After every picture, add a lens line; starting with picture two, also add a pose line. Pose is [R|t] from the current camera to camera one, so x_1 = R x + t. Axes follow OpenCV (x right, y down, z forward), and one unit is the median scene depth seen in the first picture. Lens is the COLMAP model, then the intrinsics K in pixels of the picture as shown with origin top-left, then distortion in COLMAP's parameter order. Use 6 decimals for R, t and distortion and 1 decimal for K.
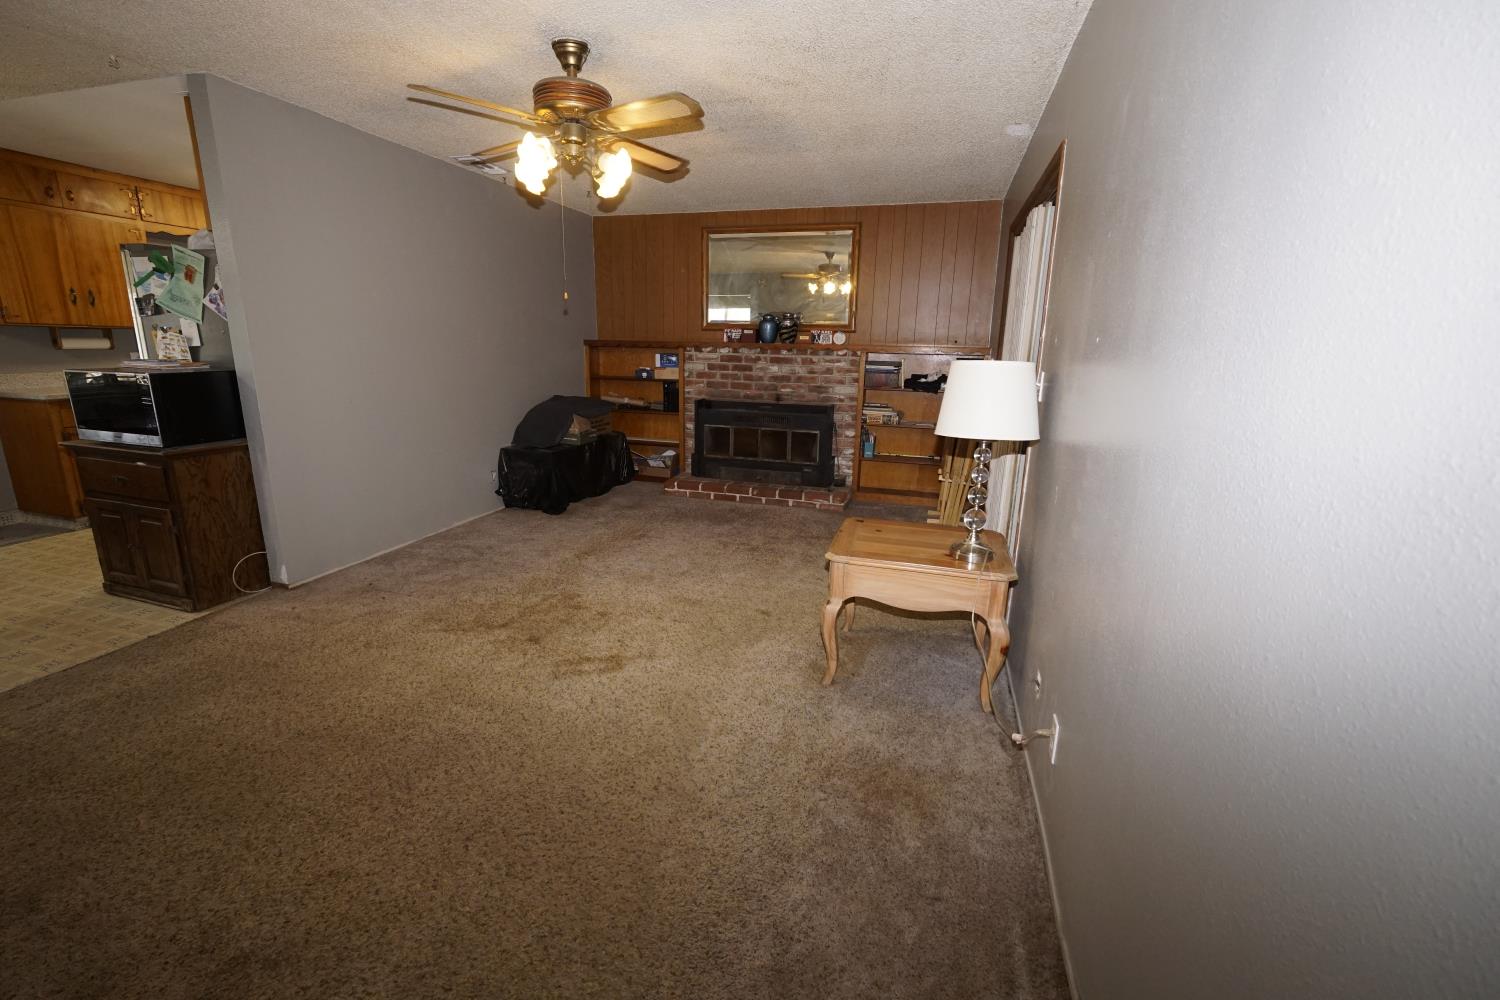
lens RADIAL K [[633.6, 0, 737.0], [0, 633.6, 495.2], [0, 0, 1]] dist [-0.012055, 0.004110]
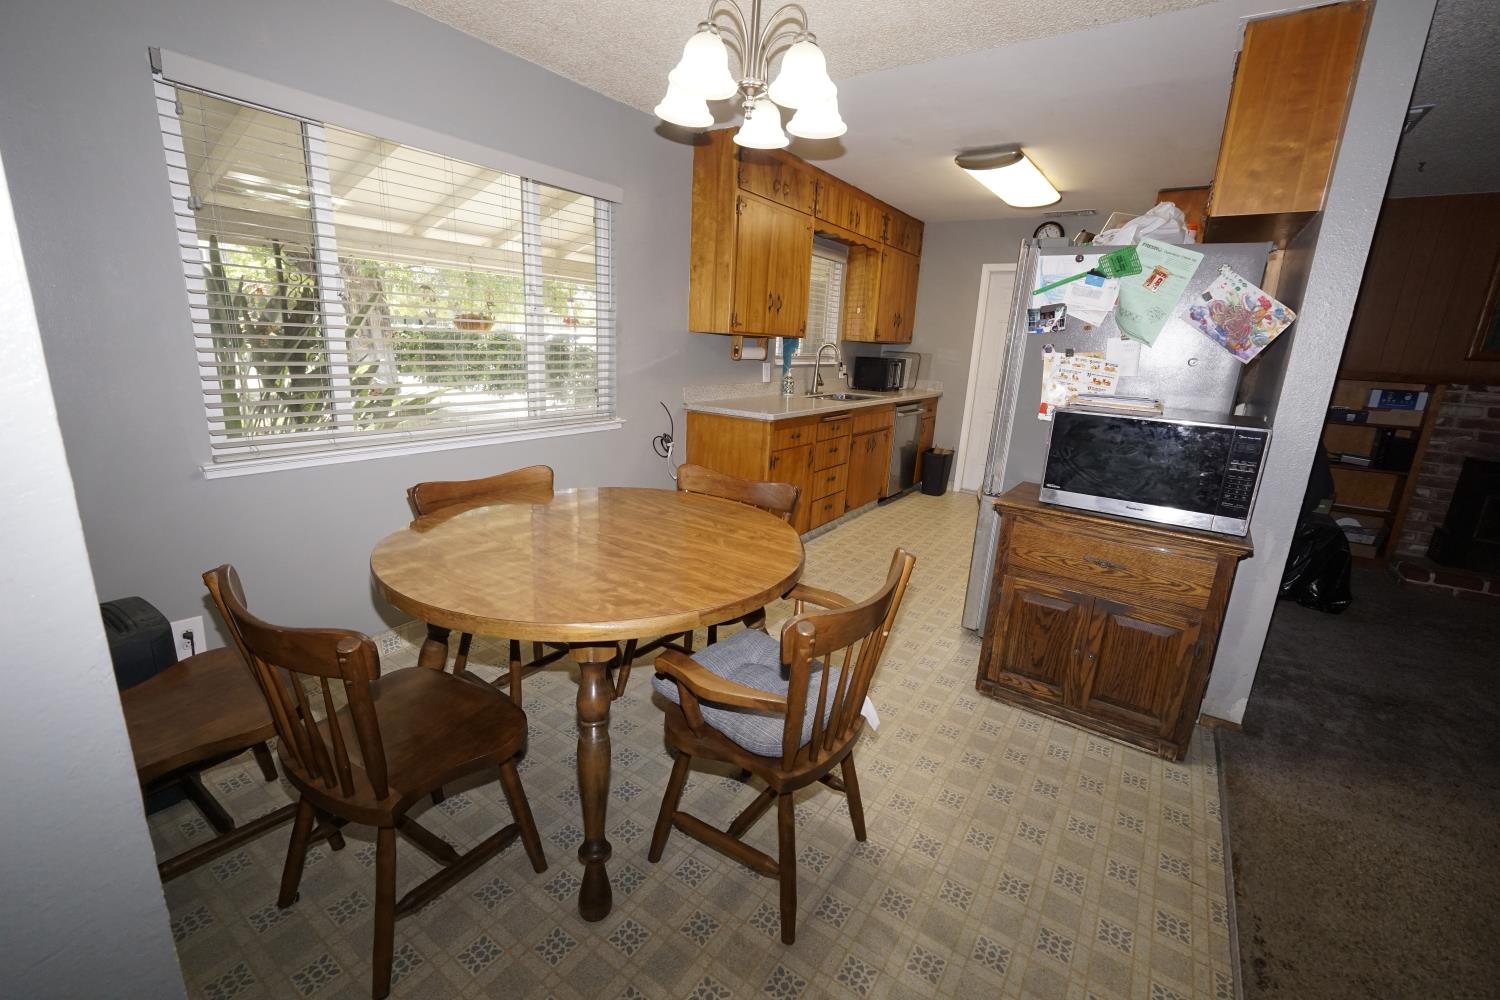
lens RADIAL K [[633.6, 0, 749.6], [0, 633.6, 495.8], [0, 0, 1]] dist [-0.012055, 0.004110]
pose [[0.954606, 0.096589, -0.281776, -0.659695], [-0.098053, 0.995141, 0.008937, -0.039372], [0.281270, 0.019098, 0.959439, 0.110146]]
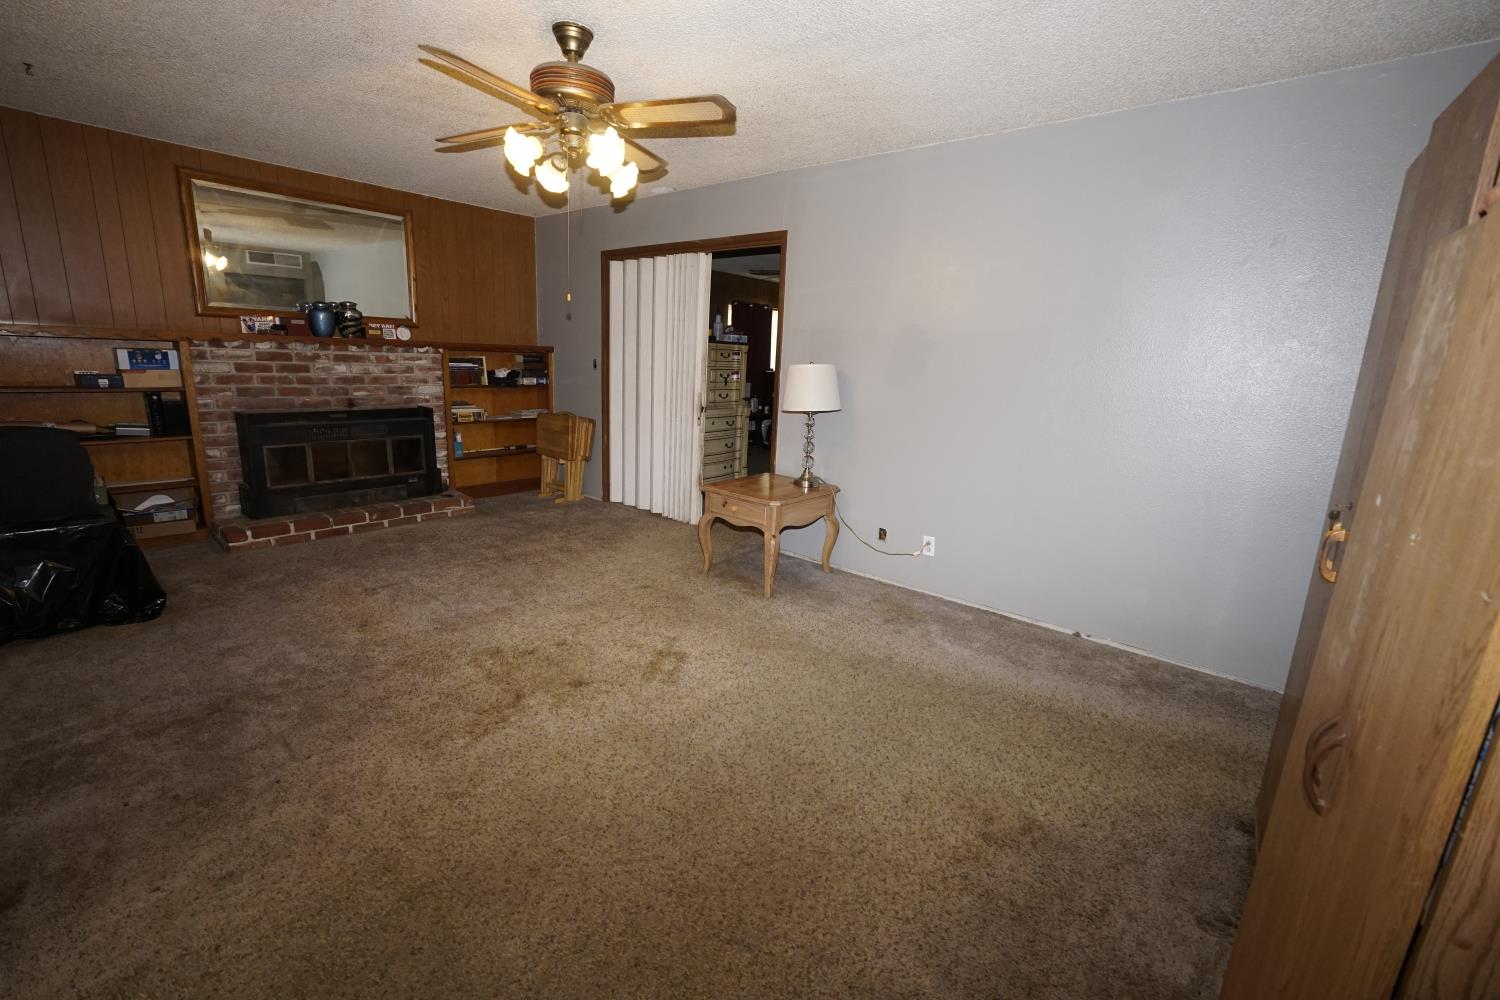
lens RADIAL K [[633.6, 0, 729.7], [0, 633.6, 497.4], [0, 0, 1]] dist [-0.012055, 0.004110]
pose [[0.408218, -0.202044, 0.890245, -0.514681], [0.181299, 0.973718, 0.137855, -0.058542], [-0.894700, 0.105125, 0.434120, 0.209866]]
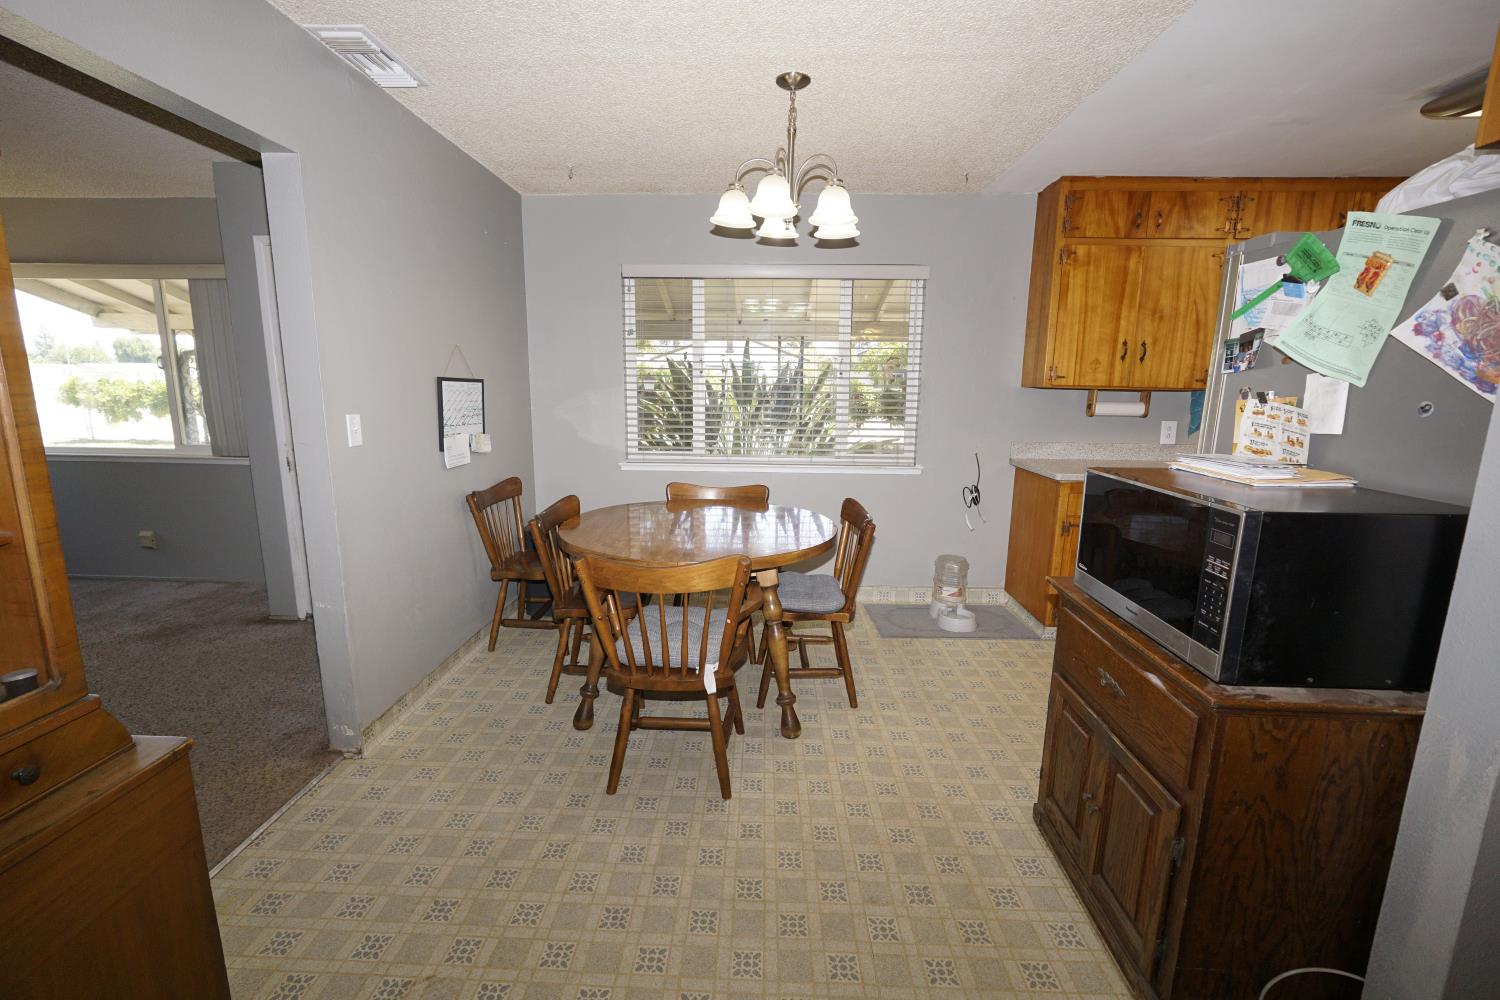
lens RADIAL K [[633.6, 0, 750.1], [0, 633.6, 499.5], [0, 0, 1]] dist [-0.012055, 0.004110]
pose [[0.266240, 0.159493, -0.950620, -0.332346], [-0.233226, 0.967571, 0.097017, -0.086248], [0.935266, 0.195880, 0.294804, 0.303618]]
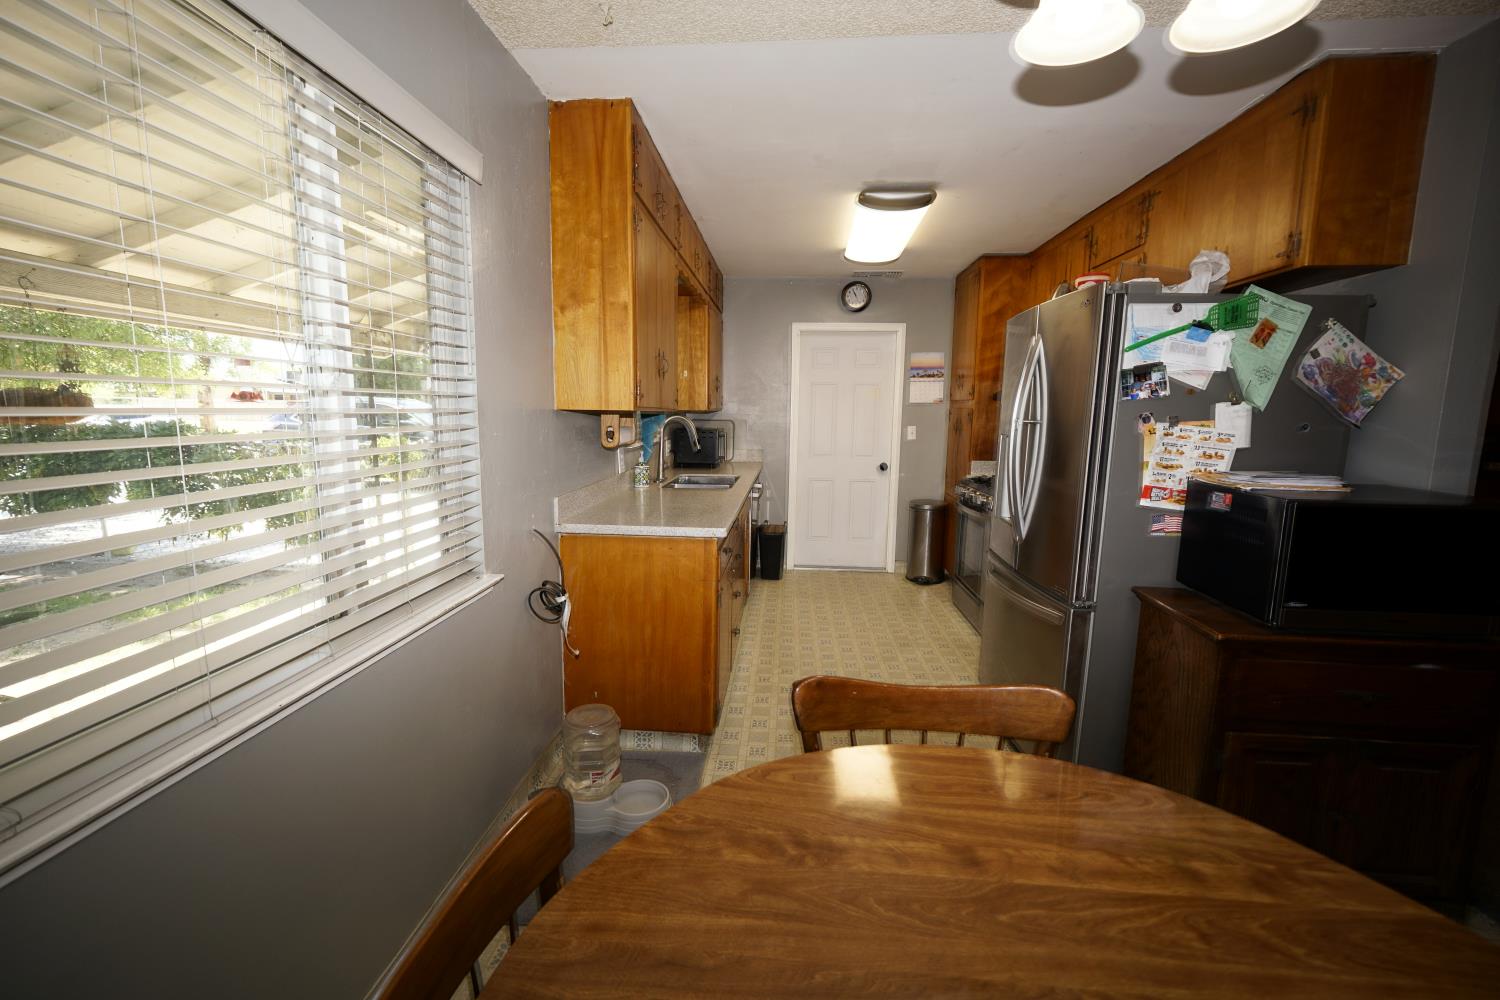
lens RADIAL K [[633.6, 0, 749.8], [0, 633.6, 496.4], [0, 0, 1]] dist [-0.012055, 0.004110]
pose [[0.976170, -0.038330, 0.213595, -0.907488], [0.059559, 0.993803, -0.093855, -0.100397], [-0.208674, 0.104340, 0.972403, 0.317969]]
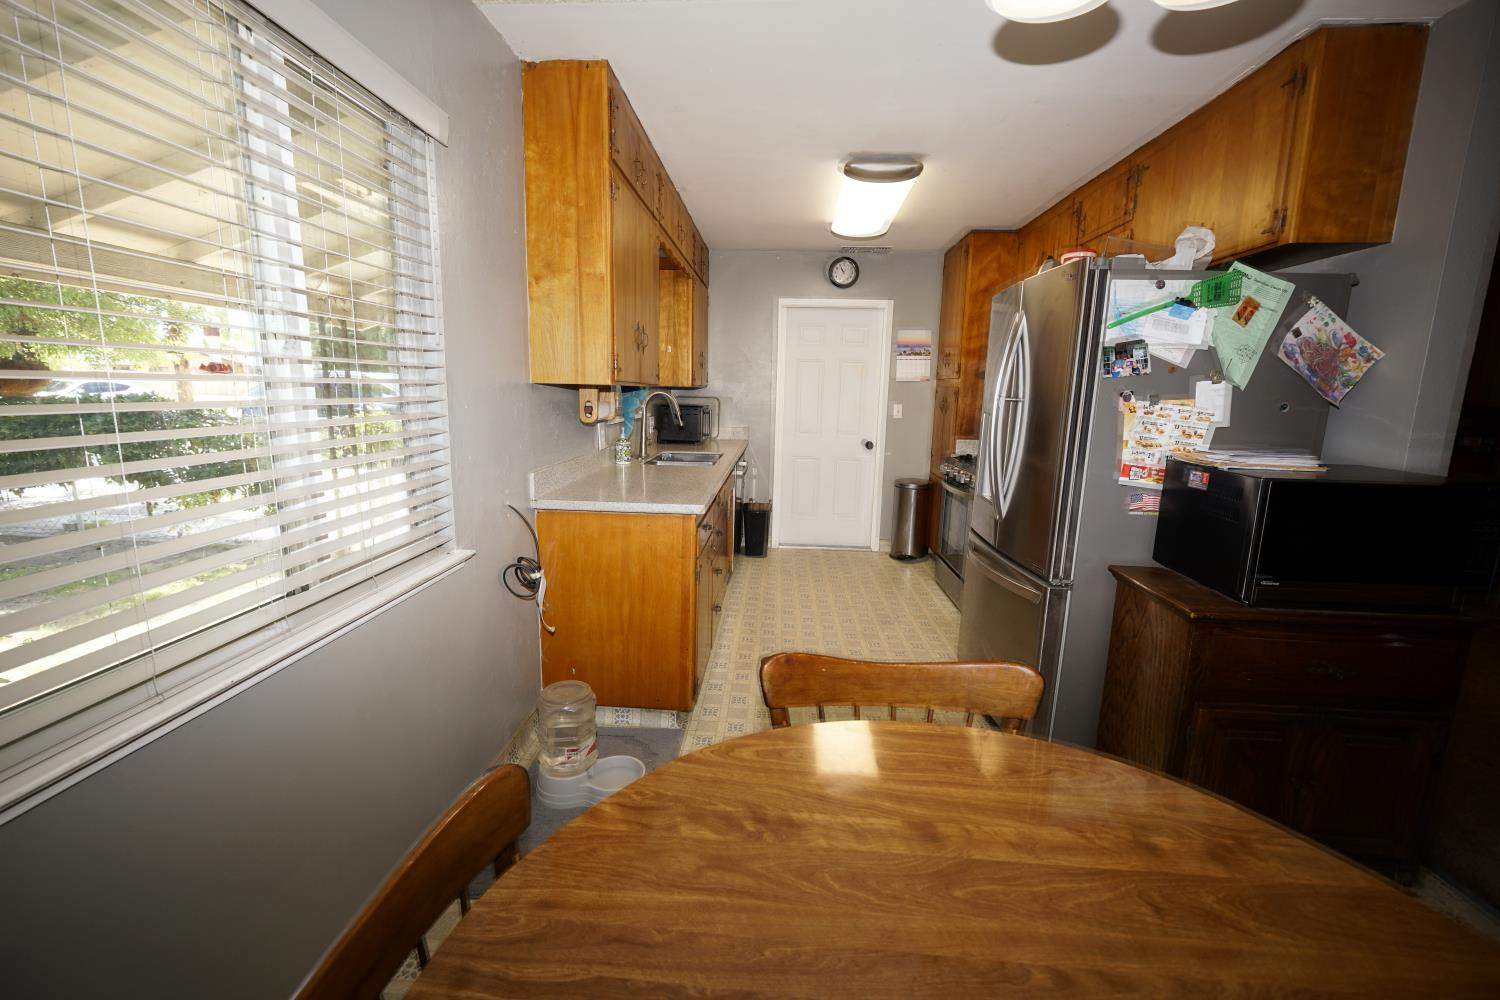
lens RADIAL K [[633.6, 0, 748.7], [0, 633.6, 496.1], [0, 0, 1]] dist [-0.012055, 0.004110]
pose [[0.973090, -0.039926, 0.226939, -0.899666], [0.054841, 0.996703, -0.059799, -0.098944], [-0.223803, 0.070635, 0.972071, 0.320542]]
